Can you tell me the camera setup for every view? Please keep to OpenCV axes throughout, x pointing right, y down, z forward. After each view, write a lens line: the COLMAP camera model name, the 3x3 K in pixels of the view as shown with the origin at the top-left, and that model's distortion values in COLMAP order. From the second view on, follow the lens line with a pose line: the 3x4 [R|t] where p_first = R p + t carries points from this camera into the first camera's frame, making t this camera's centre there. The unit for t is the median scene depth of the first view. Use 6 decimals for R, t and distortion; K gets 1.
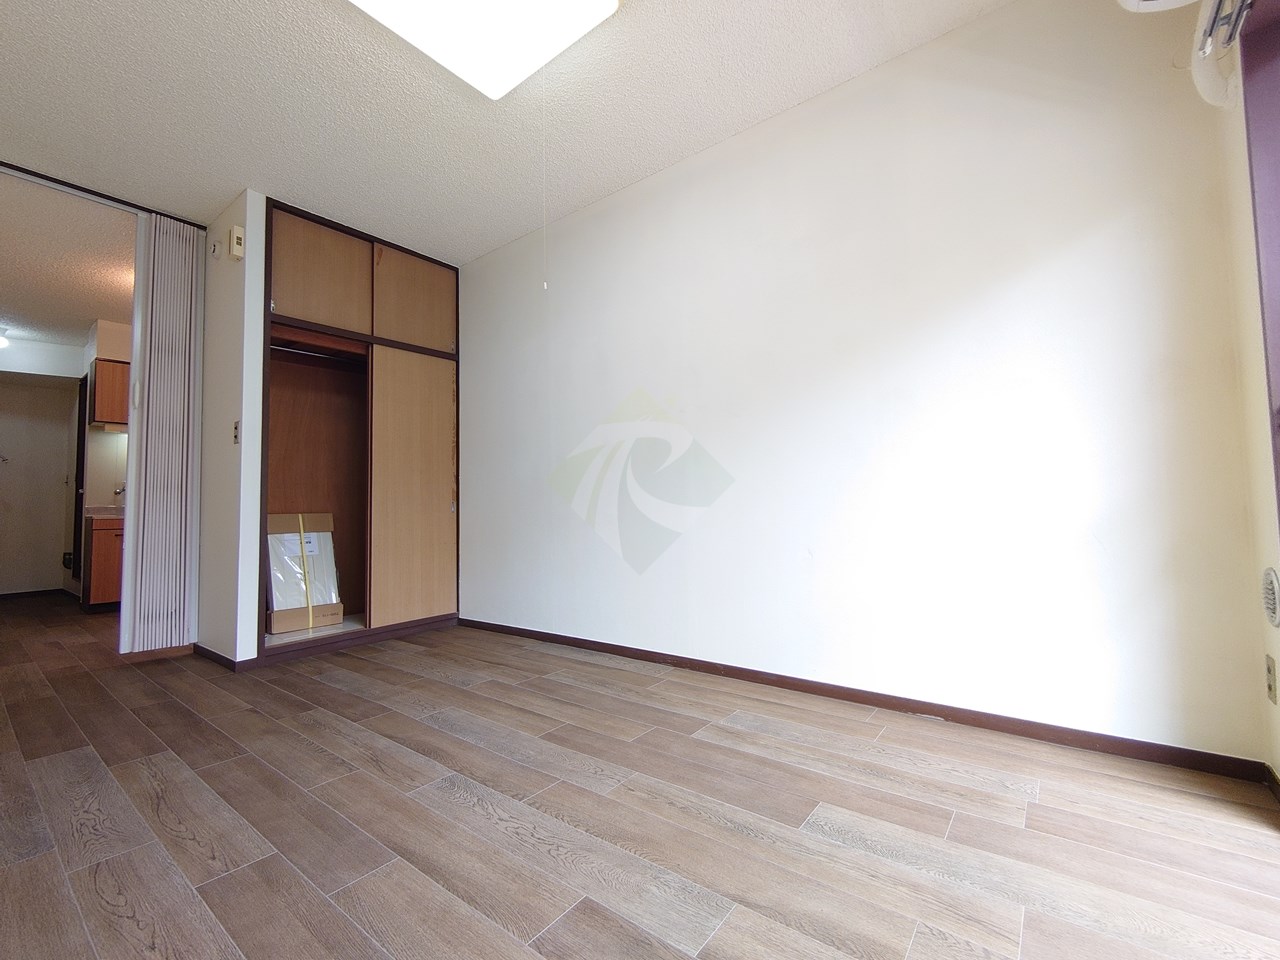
lens RADIAL K [[549.2, 0, 642.0], [0, 549.2, 477.0], [0, 0, 1]] dist [0.000284, -0.001173]
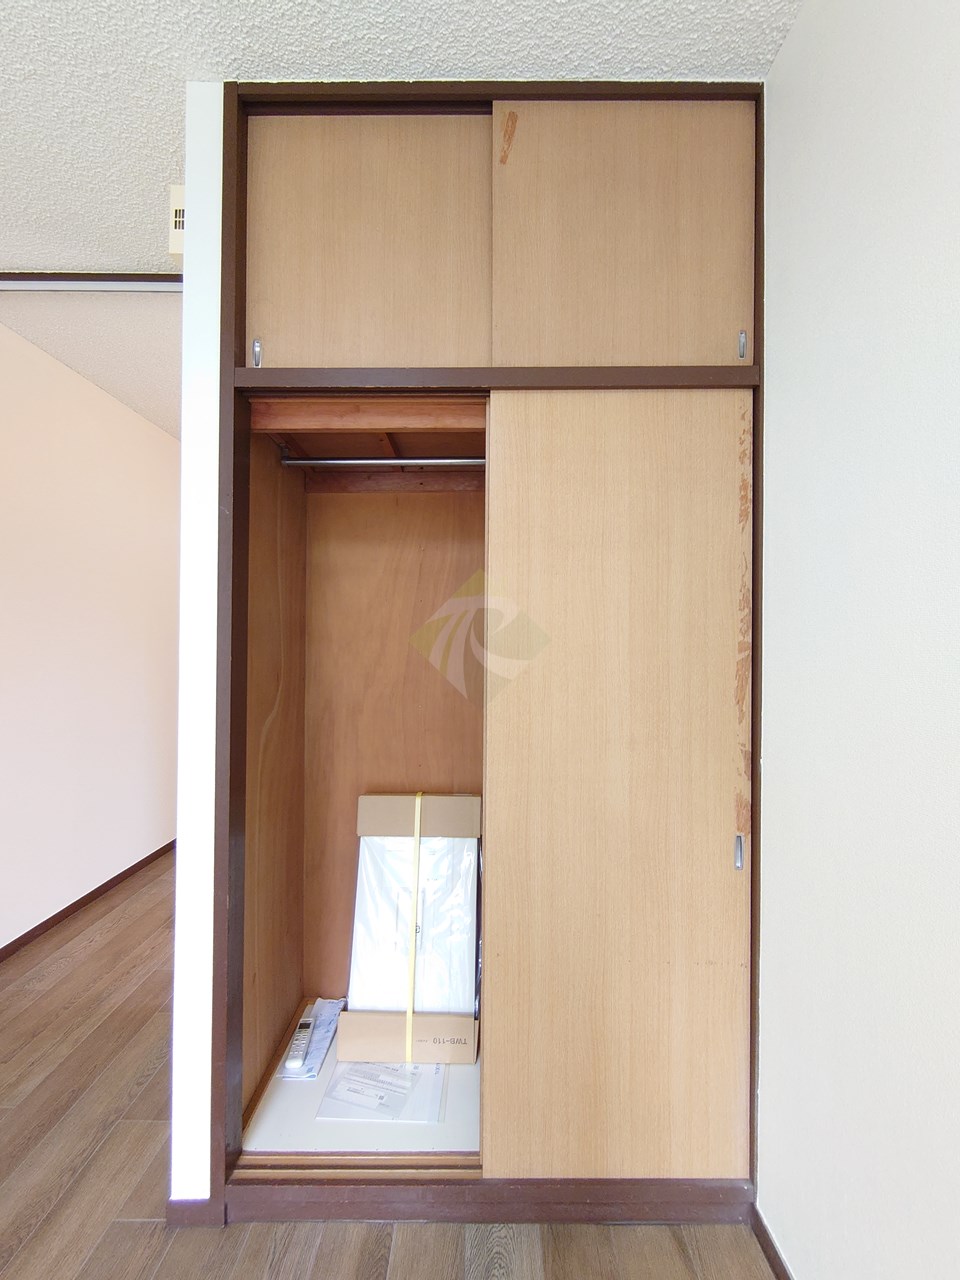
lens RADIAL K [[549.2, 0, 483.5], [0, 549.2, 641.7], [0, 0, 1]] dist [0.000284, -0.001173]
pose [[0.606259, 0.023139, -0.794931, -0.328831], [0.023795, 0.998601, 0.047215, -0.156350], [0.794911, -0.047540, 0.604860, 1.251956]]
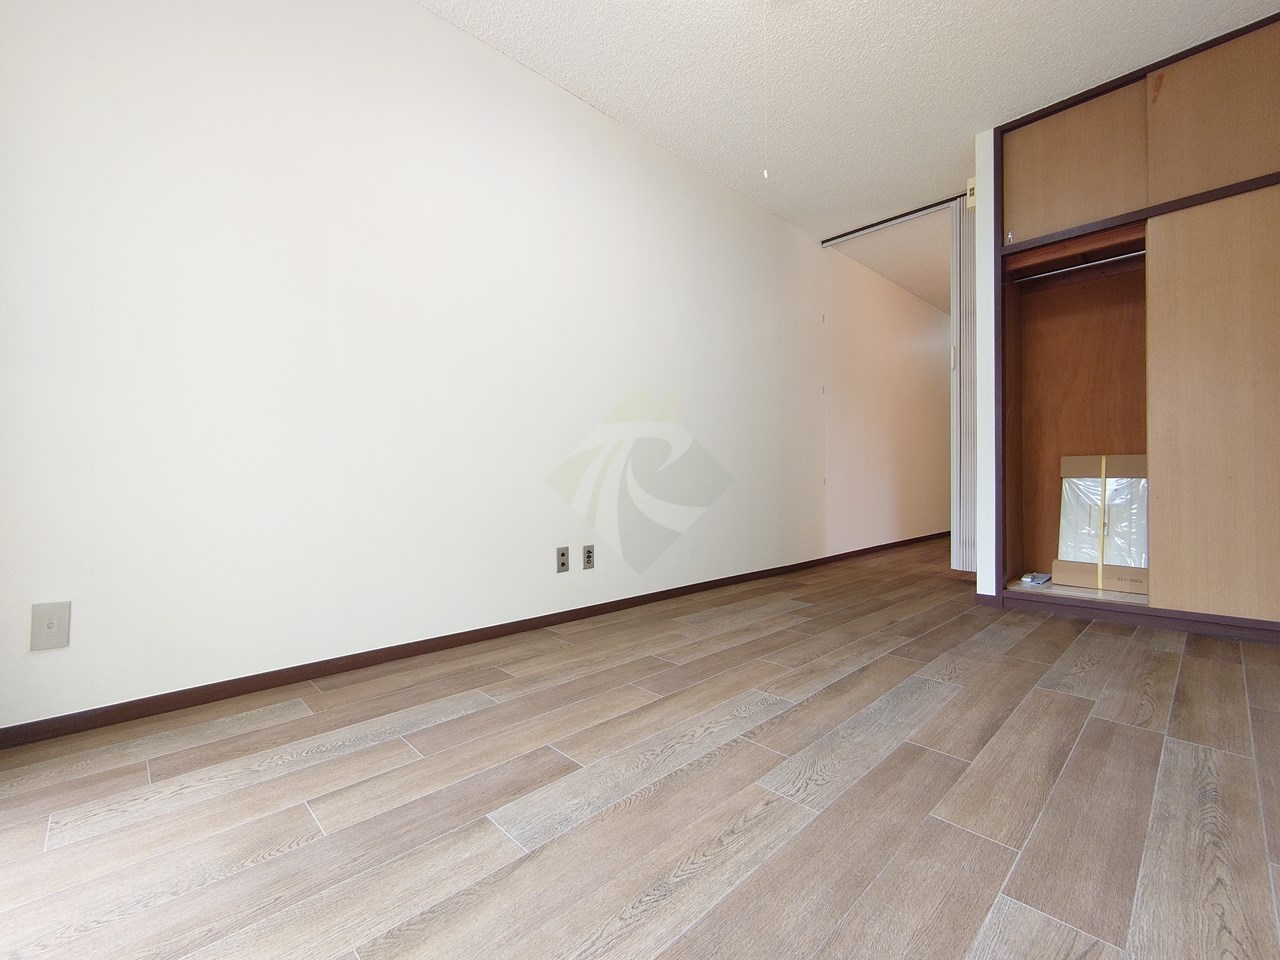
lens RADIAL K [[549.2, 0, 644.1], [0, 549.2, 477.9], [0, 0, 1]] dist [0.000284, -0.001173]
pose [[-0.150726, 0.022871, -0.988311, 0.538780], [0.065603, 0.997760, 0.013084, 0.072272], [0.986396, -0.062864, -0.151889, 0.704992]]
